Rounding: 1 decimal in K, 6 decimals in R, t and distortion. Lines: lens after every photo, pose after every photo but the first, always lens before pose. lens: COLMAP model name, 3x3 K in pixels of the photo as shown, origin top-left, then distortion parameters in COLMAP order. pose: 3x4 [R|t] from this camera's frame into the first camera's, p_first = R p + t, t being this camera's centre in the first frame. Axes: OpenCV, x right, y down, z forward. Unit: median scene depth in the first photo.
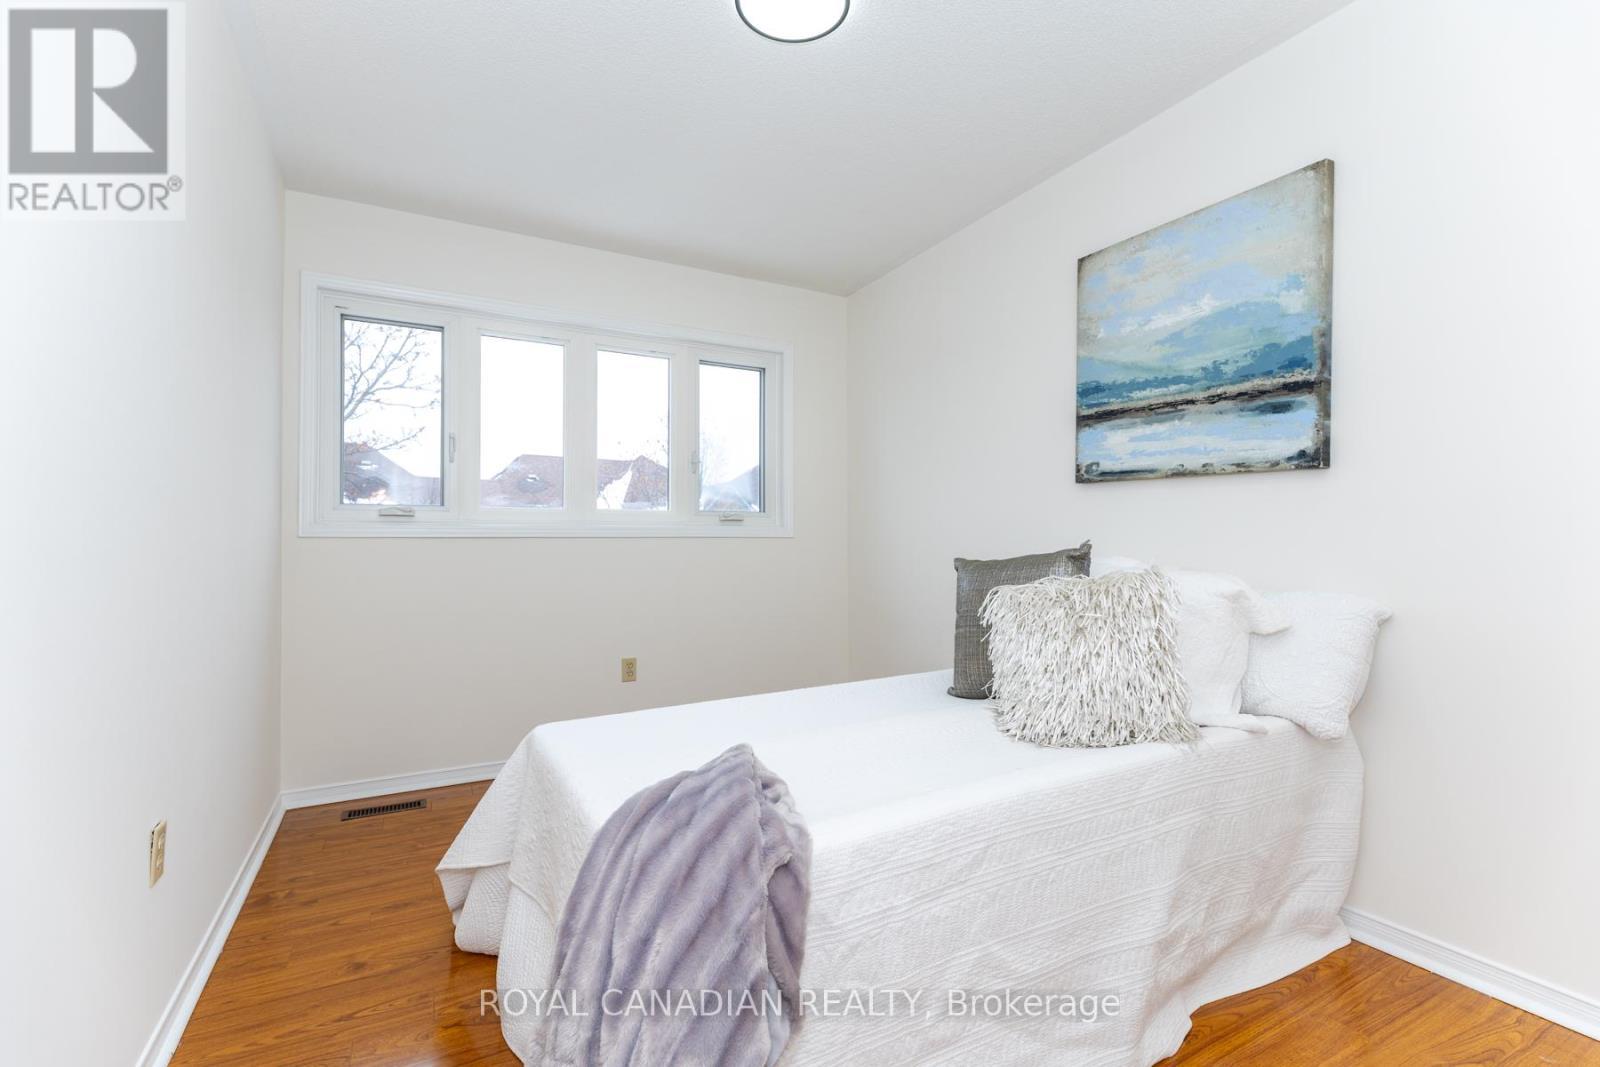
lens RADIAL K [[729.4, 0, 800.4], [0, 729.4, 530.7], [0, 0, 1]] dist [0.002068, -0.001085]
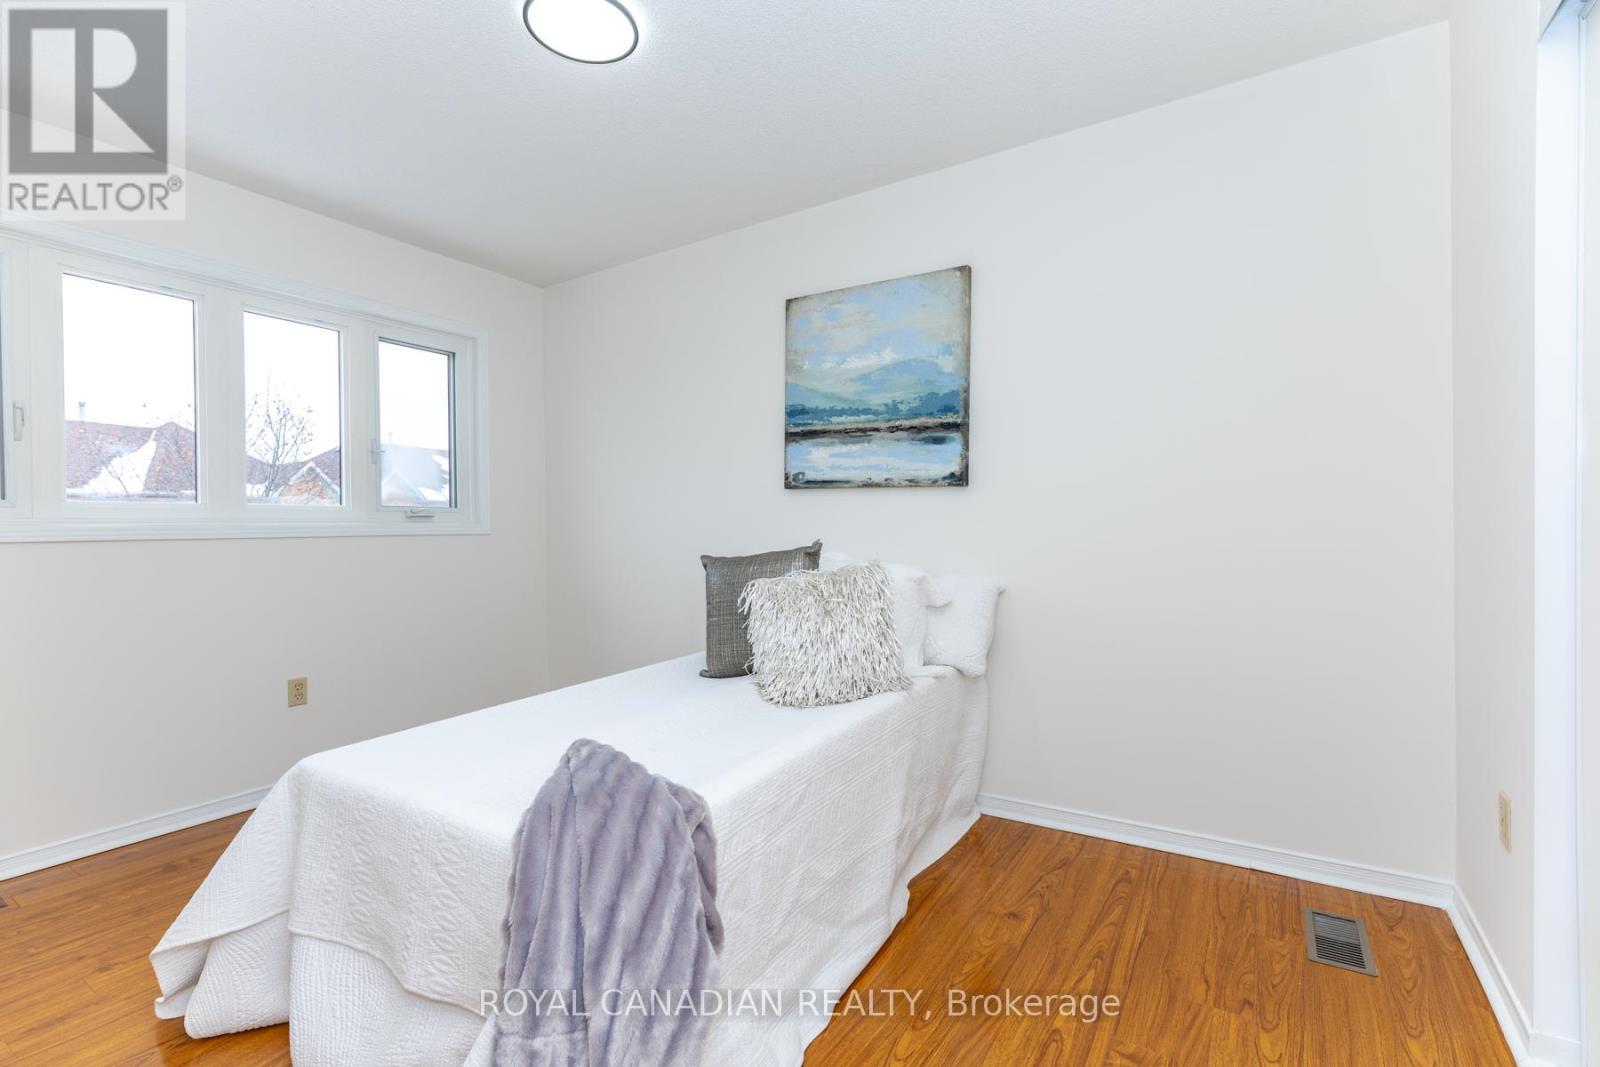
lens RADIAL K [[729.4, 0, 807.7], [0, 729.4, 529.5], [0, 0, 1]] dist [0.002068, -0.001085]
pose [[0.868689, -0.009370, 0.495270, -0.242506], [0.000783, 0.999846, 0.017543, -0.026648], [-0.495358, -0.014851, 0.868562, -0.070754]]
